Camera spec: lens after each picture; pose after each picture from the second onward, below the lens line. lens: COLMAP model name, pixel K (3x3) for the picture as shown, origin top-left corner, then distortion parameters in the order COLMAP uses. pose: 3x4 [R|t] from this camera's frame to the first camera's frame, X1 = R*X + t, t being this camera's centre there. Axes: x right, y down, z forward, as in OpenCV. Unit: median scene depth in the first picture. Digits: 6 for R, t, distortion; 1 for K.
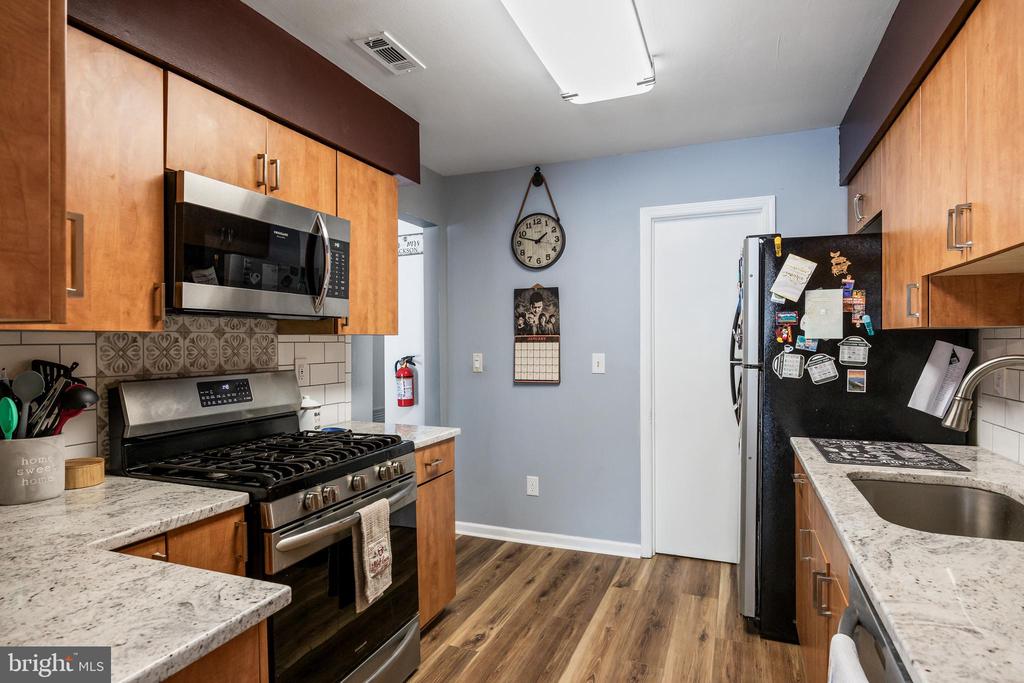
lens RADIAL K [[560.7, 0, 507.7], [0, 560.7, 346.9], [0, 0, 1]] dist [-0.003215, -0.001338]
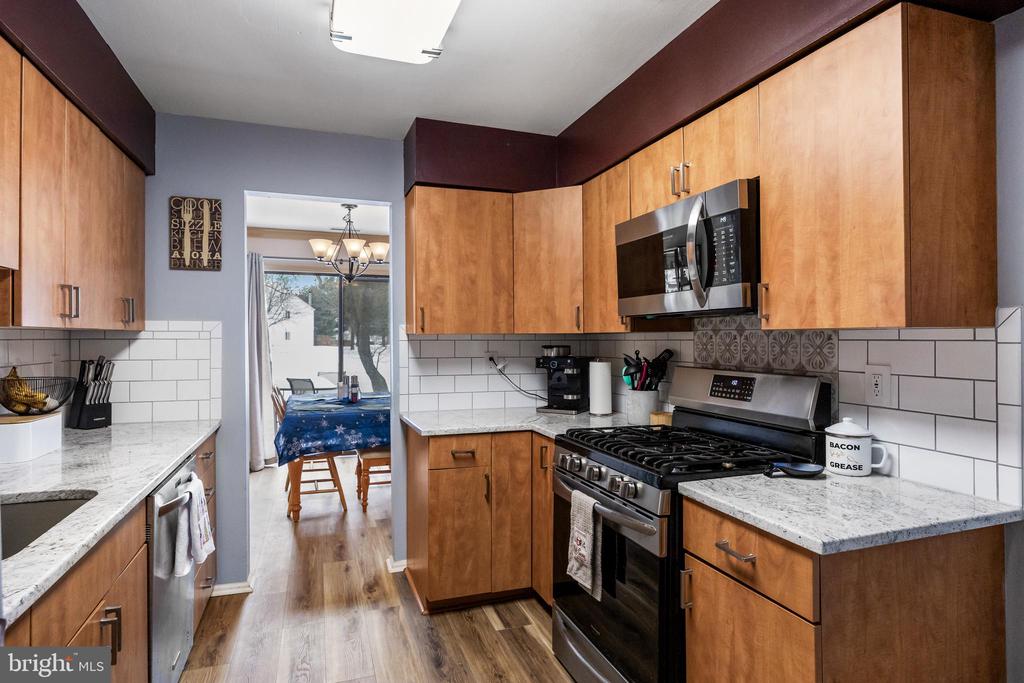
lens RADIAL K [[564.8, 0, 509.6], [0, 564.8, 343.4], [0, 0, 1]] dist [-0.000563, -0.002165]
pose [[-0.750238, 0.009020, -0.661106, 0.498134], [-0.006480, 0.999759, 0.020994, -0.020015], [0.661136, 0.020034, -0.749999, 1.509026]]
